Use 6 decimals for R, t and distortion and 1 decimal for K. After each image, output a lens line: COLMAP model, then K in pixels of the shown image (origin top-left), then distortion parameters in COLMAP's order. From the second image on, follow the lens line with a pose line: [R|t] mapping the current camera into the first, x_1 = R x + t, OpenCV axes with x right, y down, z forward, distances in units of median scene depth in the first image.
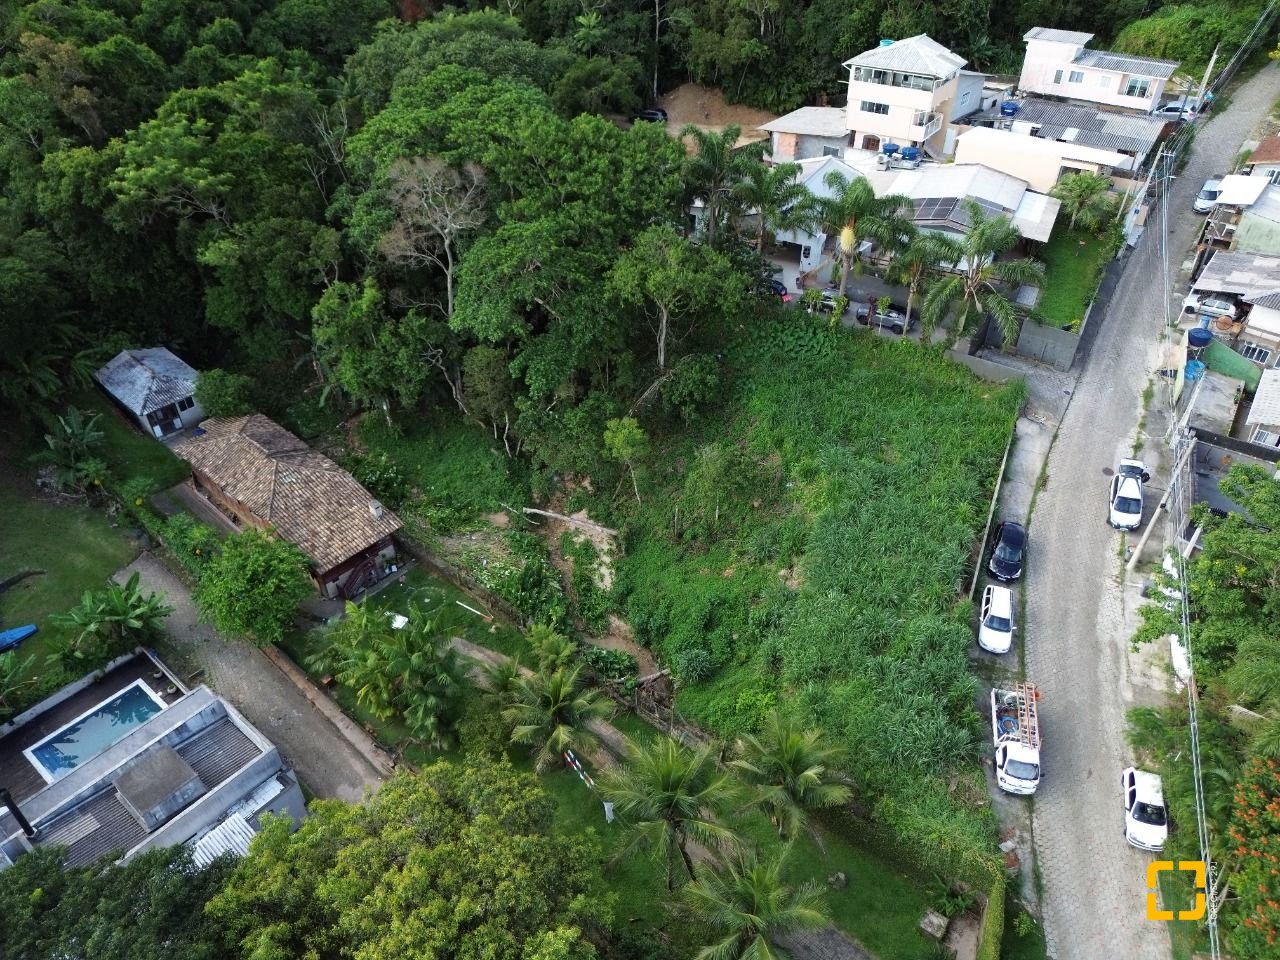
lens RADIAL K [[876.3, 0, 646.8], [0, 876.3, 490.1], [0, 0, 1]] dist [0.077496, -0.077448]
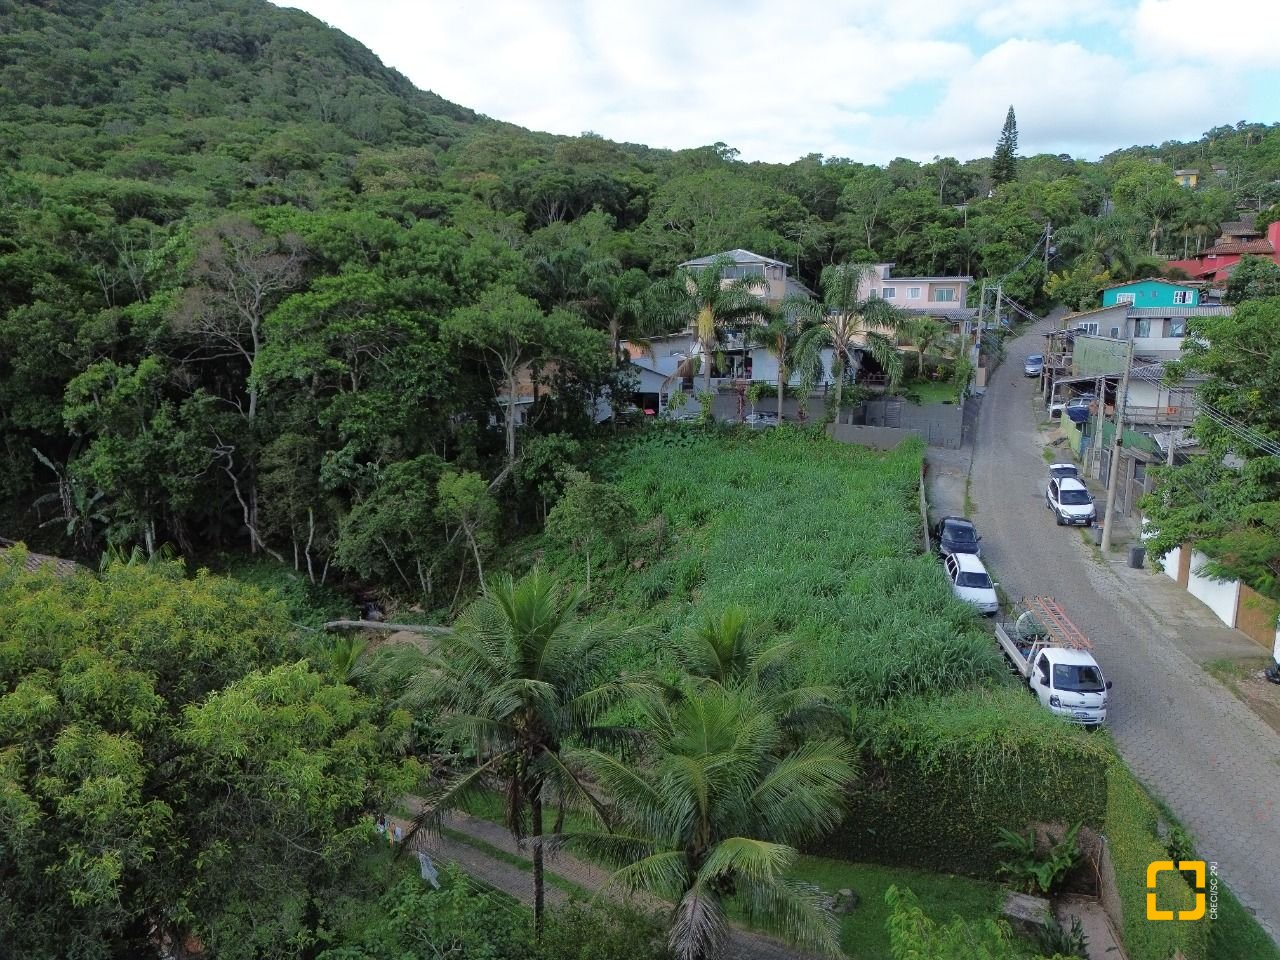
lens RADIAL K [[890.0, 0, 642.4], [0, 890.0, 484.4], [0, 0, 1]] dist [0.059416, -0.064129]
pose [[0.986908, -0.021144, 0.159893, 0.004626], [0.094820, 0.878013, -0.469150, 0.305529], [-0.130469, 0.478169, 0.868523, 0.264000]]
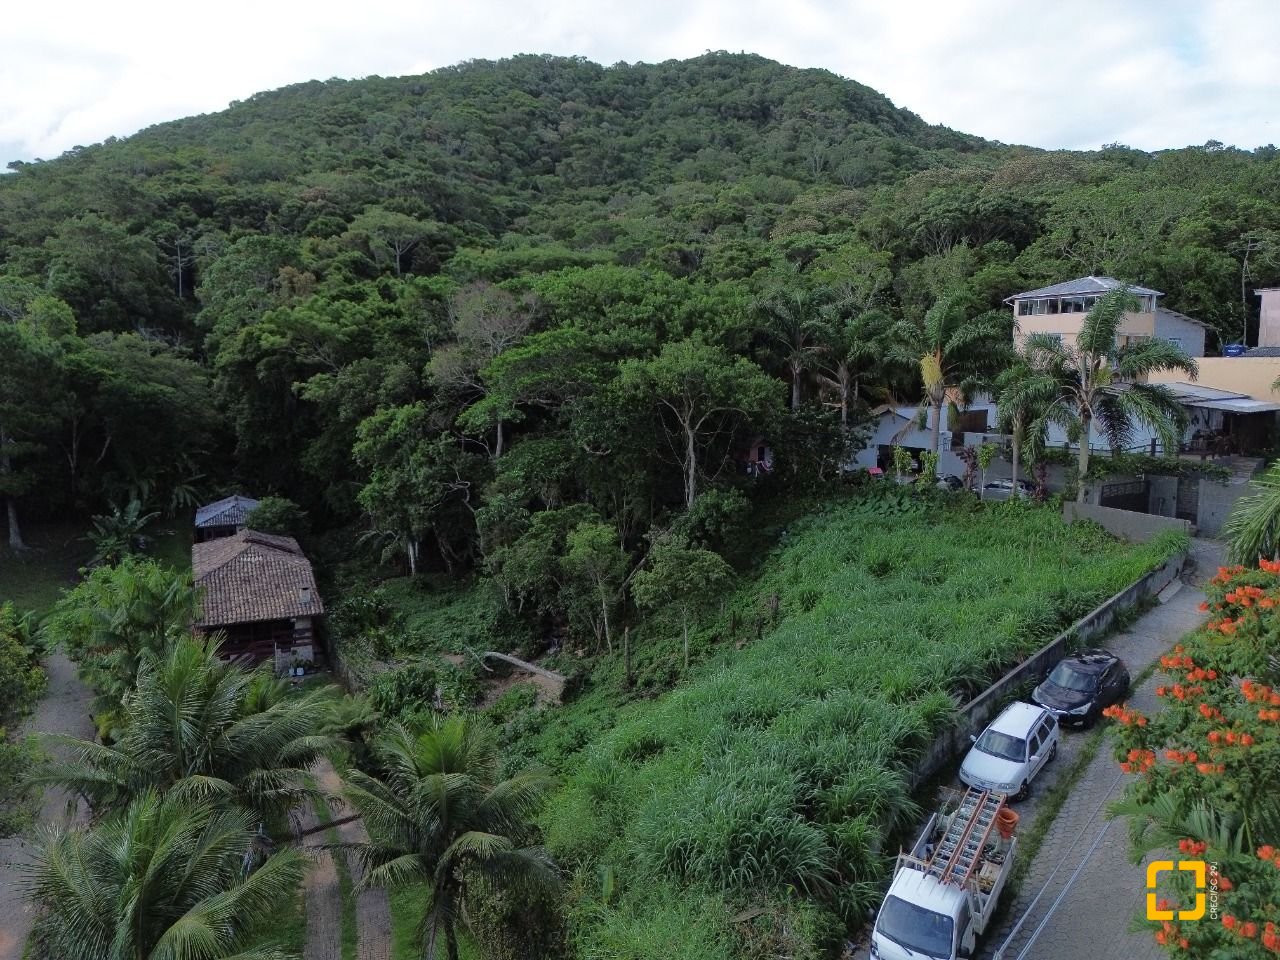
lens RADIAL K [[892.4, 0, 637.4], [0, 892.4, 475.5], [0, 0, 1]] dist [0.054110, -0.037981]
pose [[0.922493, 0.049119, -0.382876, 0.297307], [-0.240127, 0.849620, -0.469558, 0.239290], [0.302235, 0.525103, 0.795564, 0.323058]]
